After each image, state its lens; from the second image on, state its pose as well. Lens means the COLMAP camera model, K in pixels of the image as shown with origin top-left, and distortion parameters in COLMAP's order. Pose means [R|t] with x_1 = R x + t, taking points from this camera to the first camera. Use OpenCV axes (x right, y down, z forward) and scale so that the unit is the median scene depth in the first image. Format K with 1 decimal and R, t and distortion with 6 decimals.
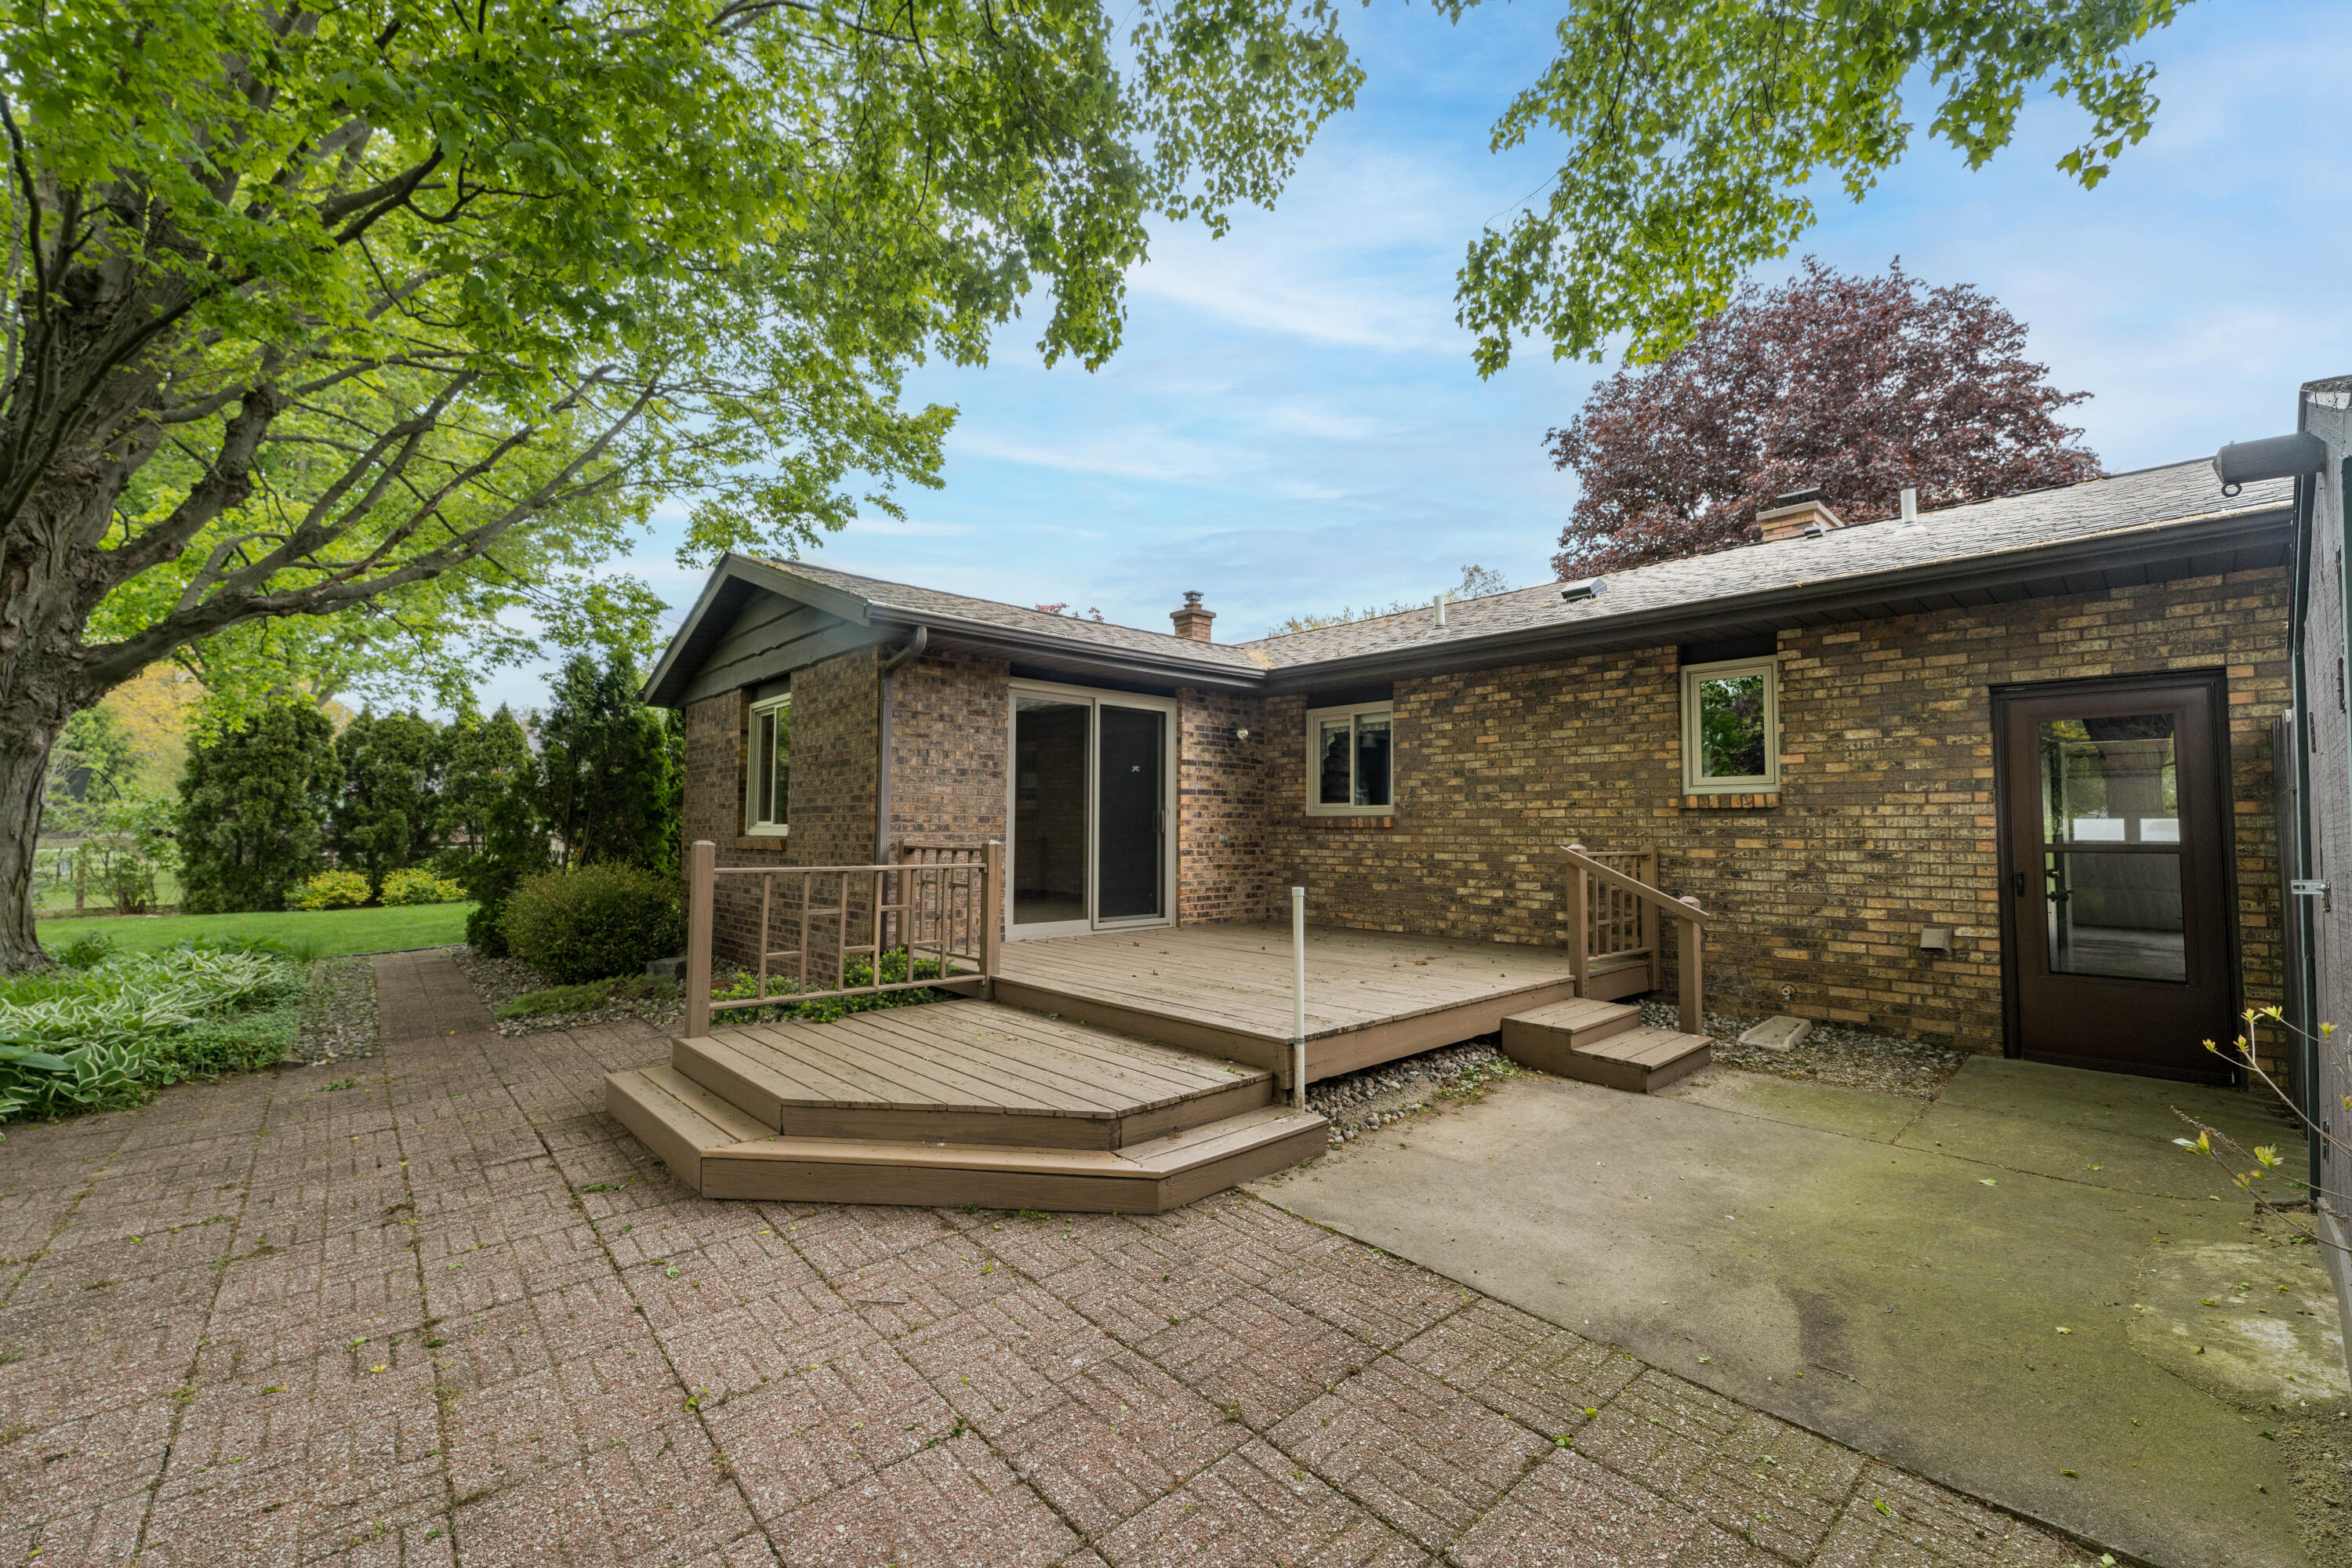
lens RADIAL K [[948.1, 0, 1135.1], [0, 948.1, 791.8], [0, 0, 1]] dist [-0.000384, 0.000028]
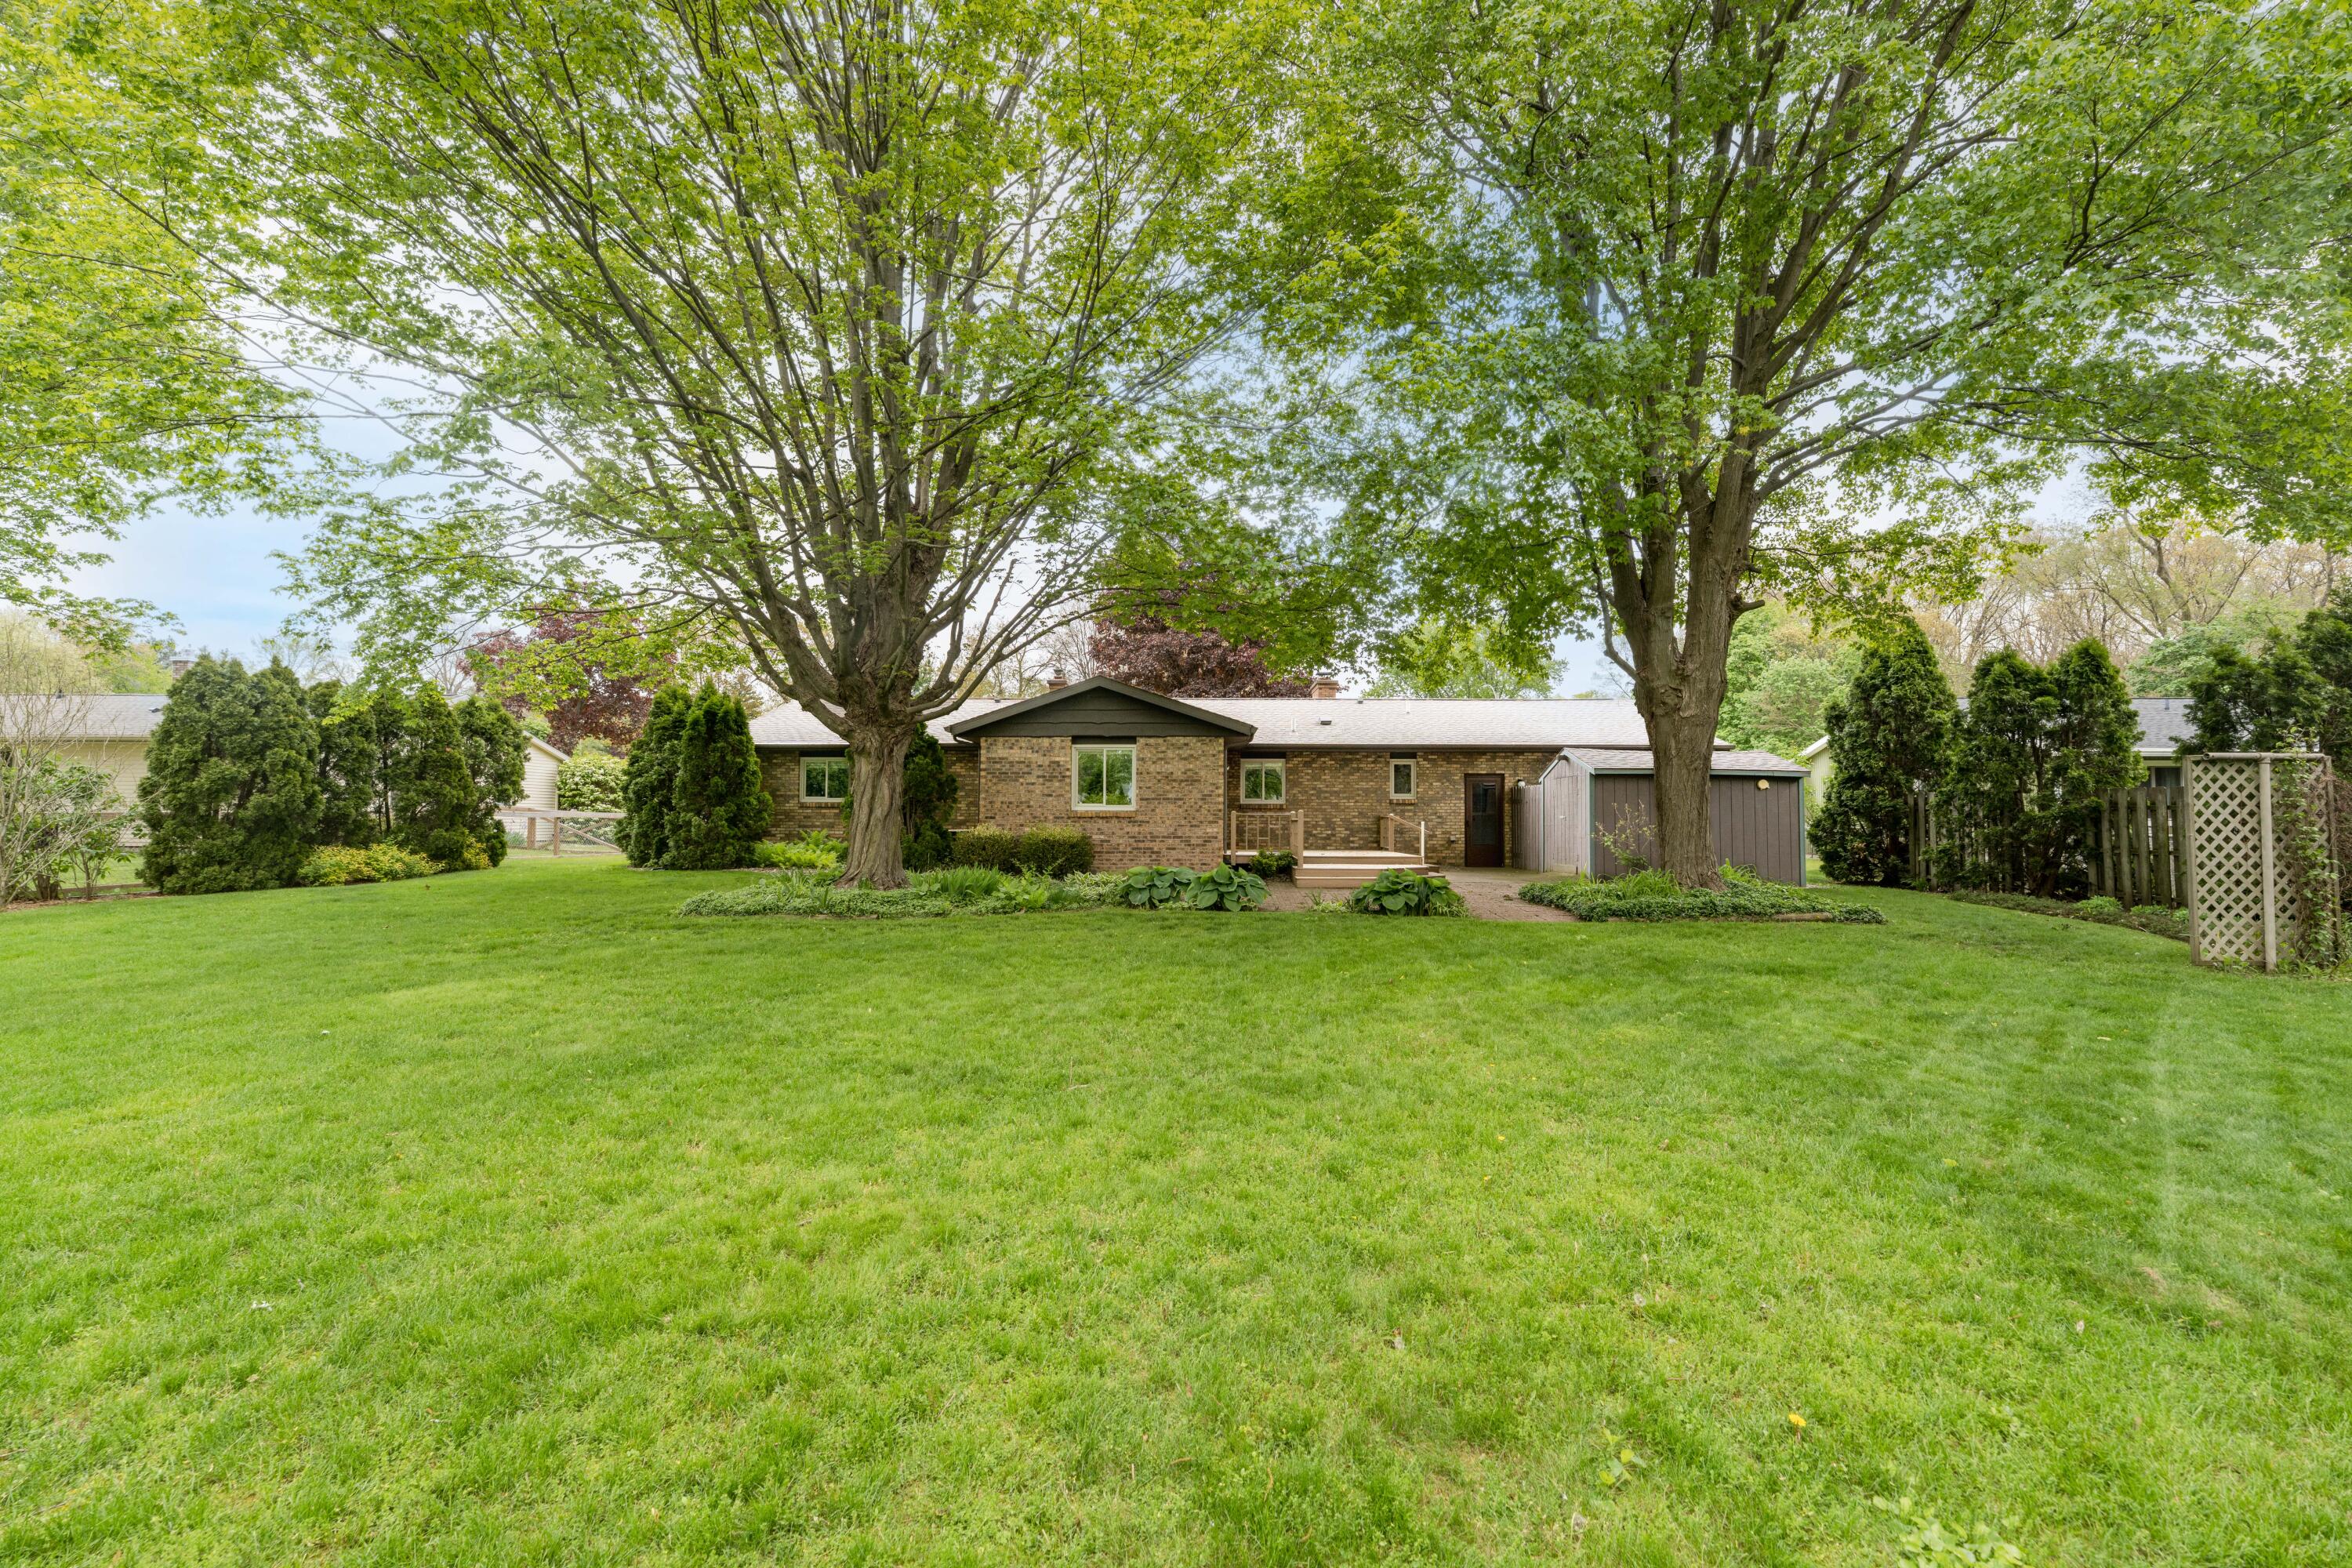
lens RADIAL K [[957.9, 0, 1176.0], [0, 957.9, 784.0], [0, 0, 1]] dist [-0.001280, 0.000081]
pose [[0.705499, 0.021899, 0.708372, -1.679528], [-0.033767, 0.999426, 0.002734, -0.024035], [-0.707906, -0.025848, 0.705834, -0.587146]]
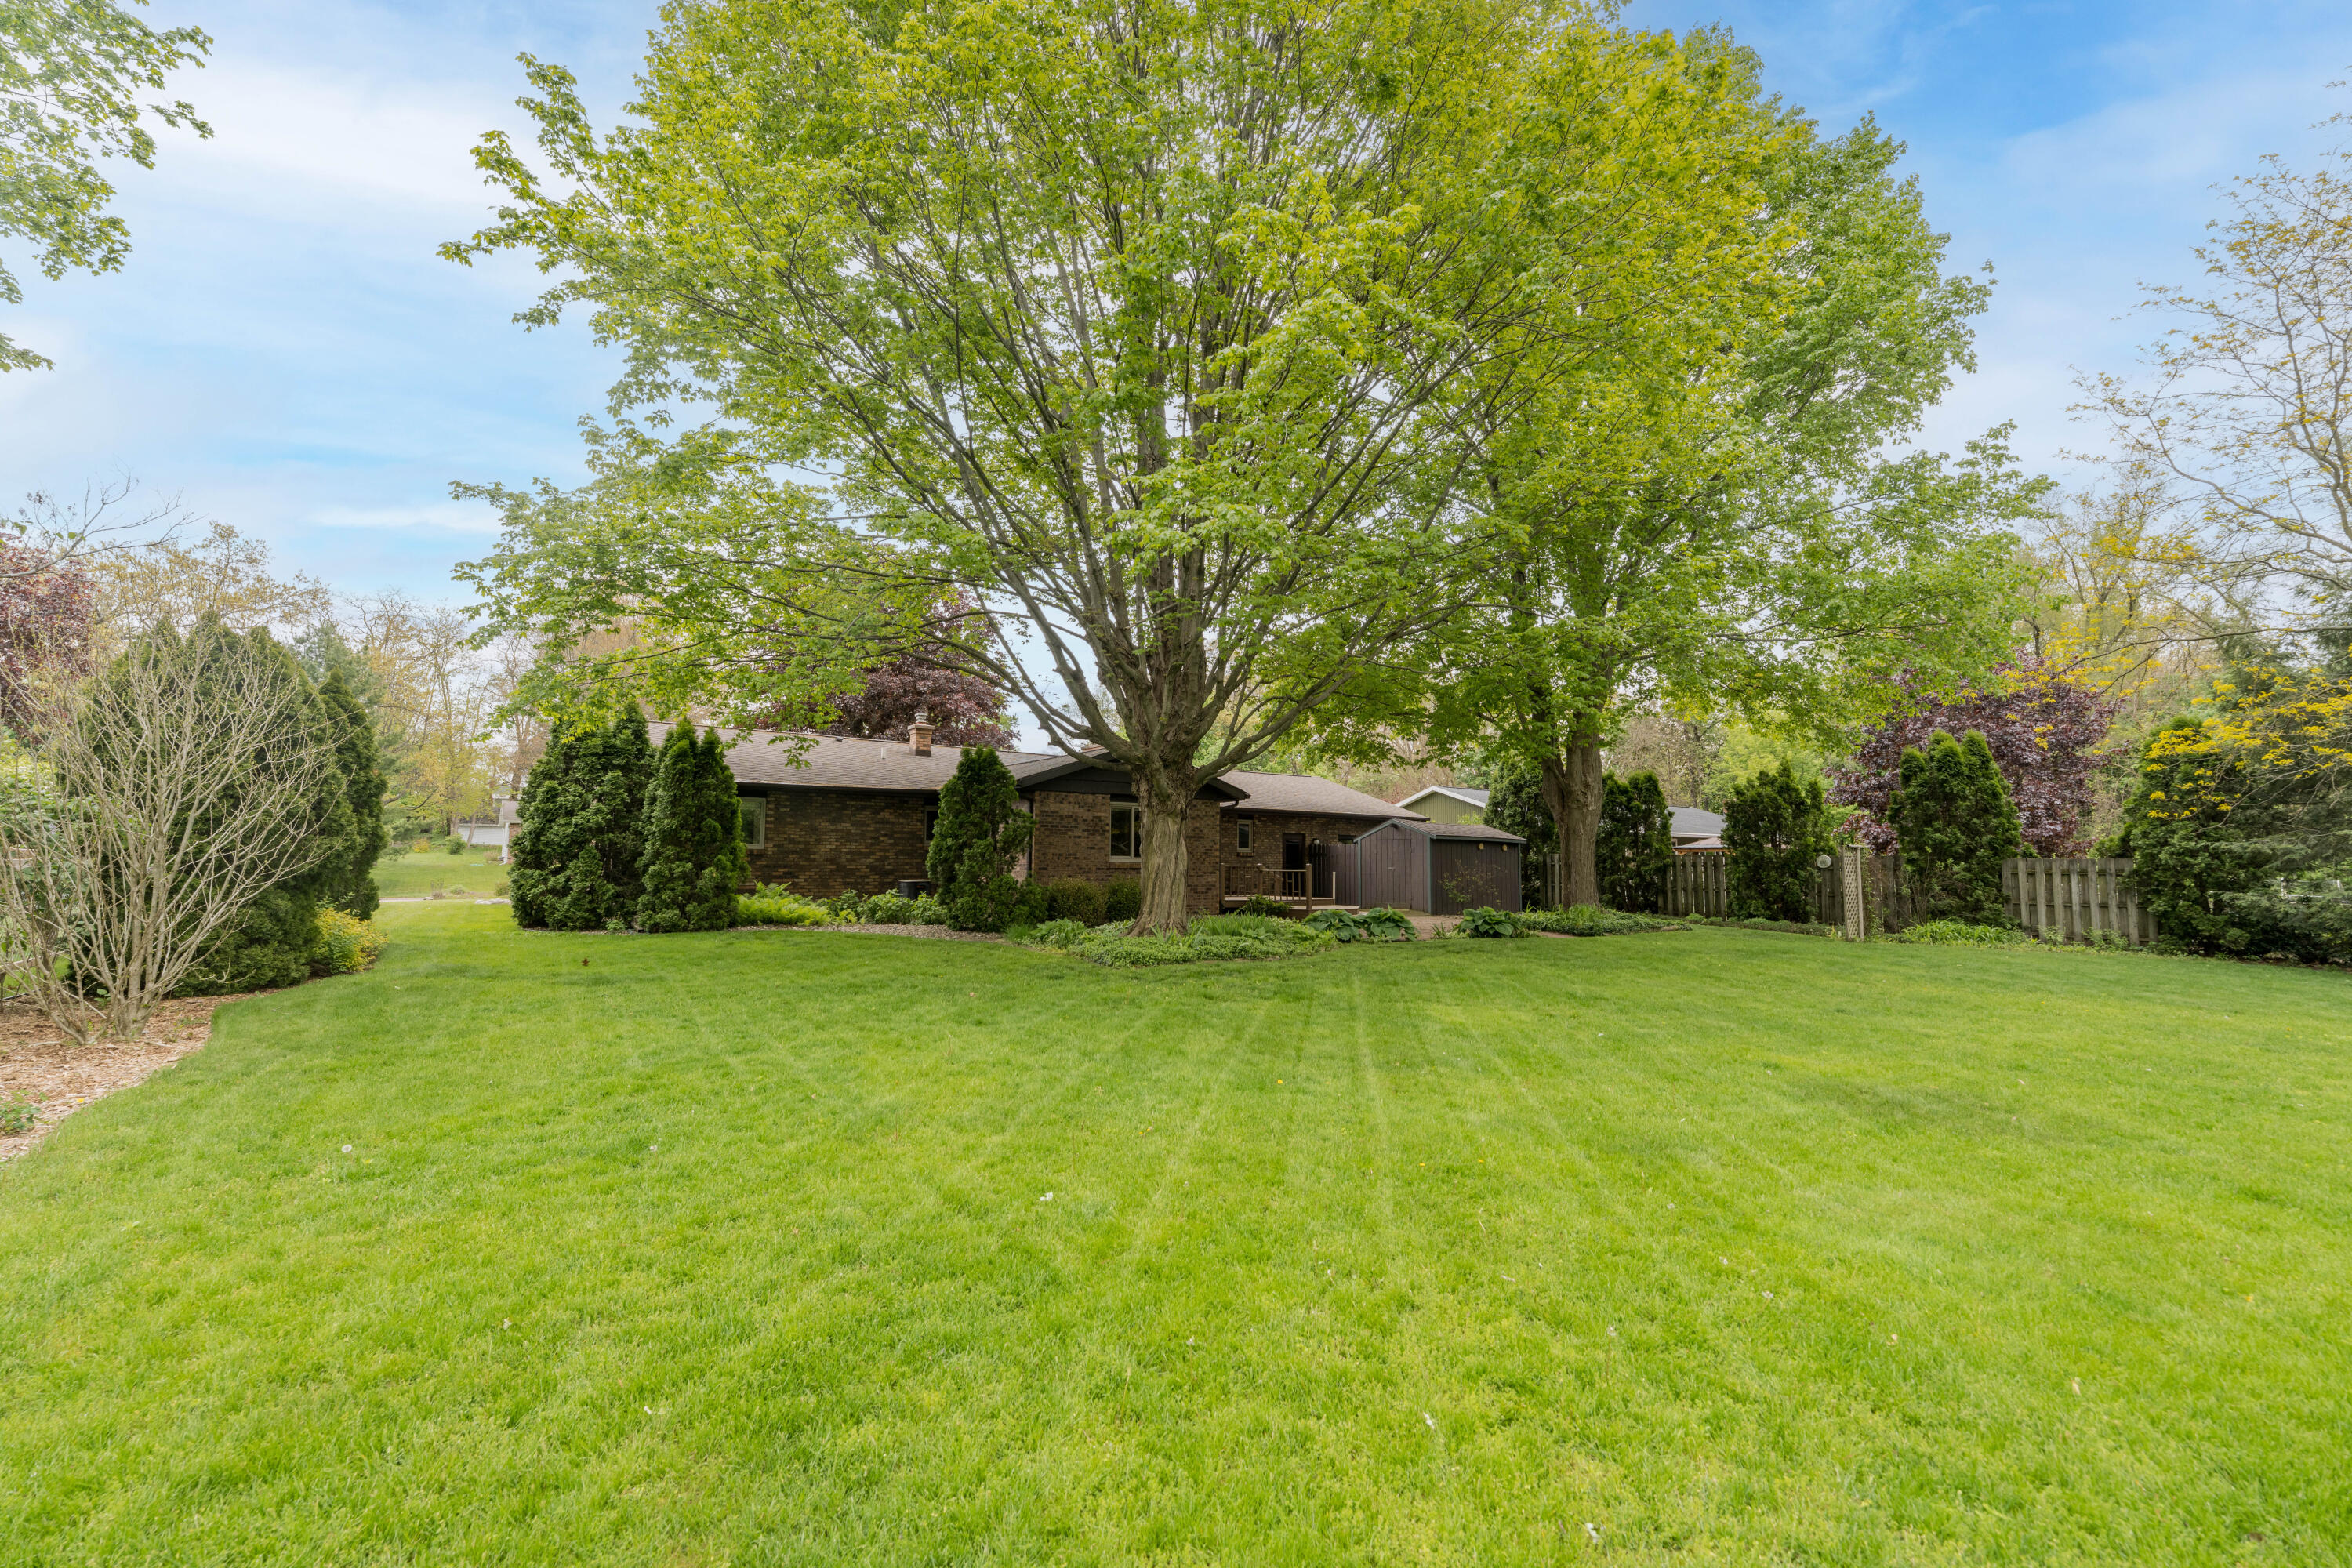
lens RADIAL K [[957.9, 0, 1176.0], [0, 957.9, 784.0], [0, 0, 1]] dist [-0.001280, 0.000081]
pose [[0.154534, 0.056268, 0.986384, -2.612403], [-0.066971, 0.996677, -0.046363, -0.040501], [-0.985715, -0.058894, 0.157789, 0.485729]]
